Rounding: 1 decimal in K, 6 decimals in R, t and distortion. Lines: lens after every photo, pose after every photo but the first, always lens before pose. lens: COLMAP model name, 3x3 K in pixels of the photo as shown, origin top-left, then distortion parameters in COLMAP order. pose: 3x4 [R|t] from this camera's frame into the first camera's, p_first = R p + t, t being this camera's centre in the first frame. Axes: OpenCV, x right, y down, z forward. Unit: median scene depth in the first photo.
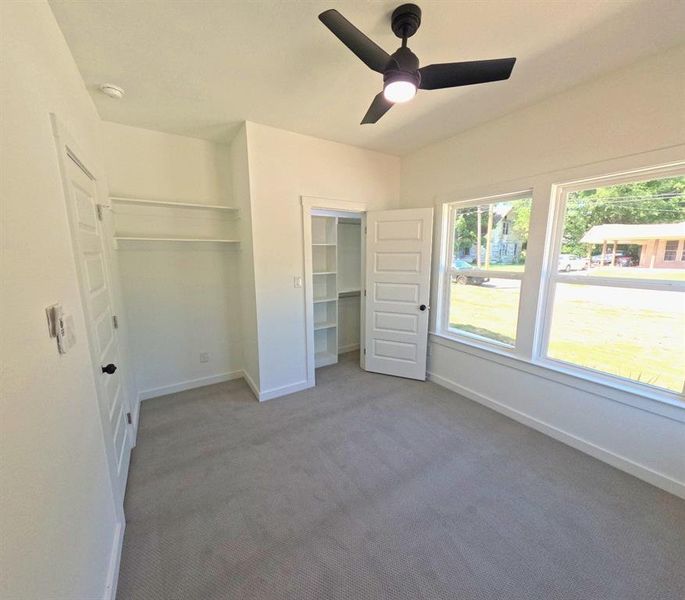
lens RADIAL K [[278.9, 0, 343.4], [0, 278.9, 299.7], [0, 0, 1]] dist [0.000098, 0.000093]
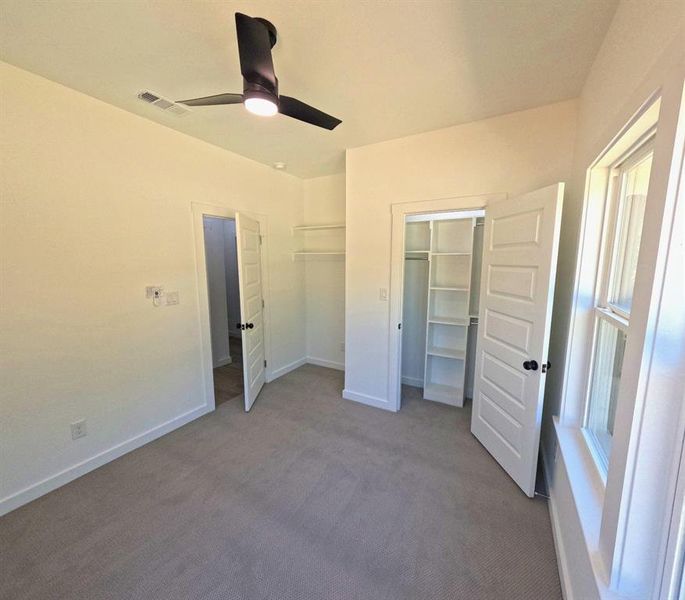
lens RADIAL K [[290.4, 0, 342.5], [0, 290.4, 300.0], [0, 0, 1]] dist [0.000555, -0.000072]
pose [[0.459606, 0.124674, -0.879329, 0.630503], [-0.154506, 0.986224, 0.059073, -0.078571], [0.874580, 0.108712, 0.472537, 0.395696]]
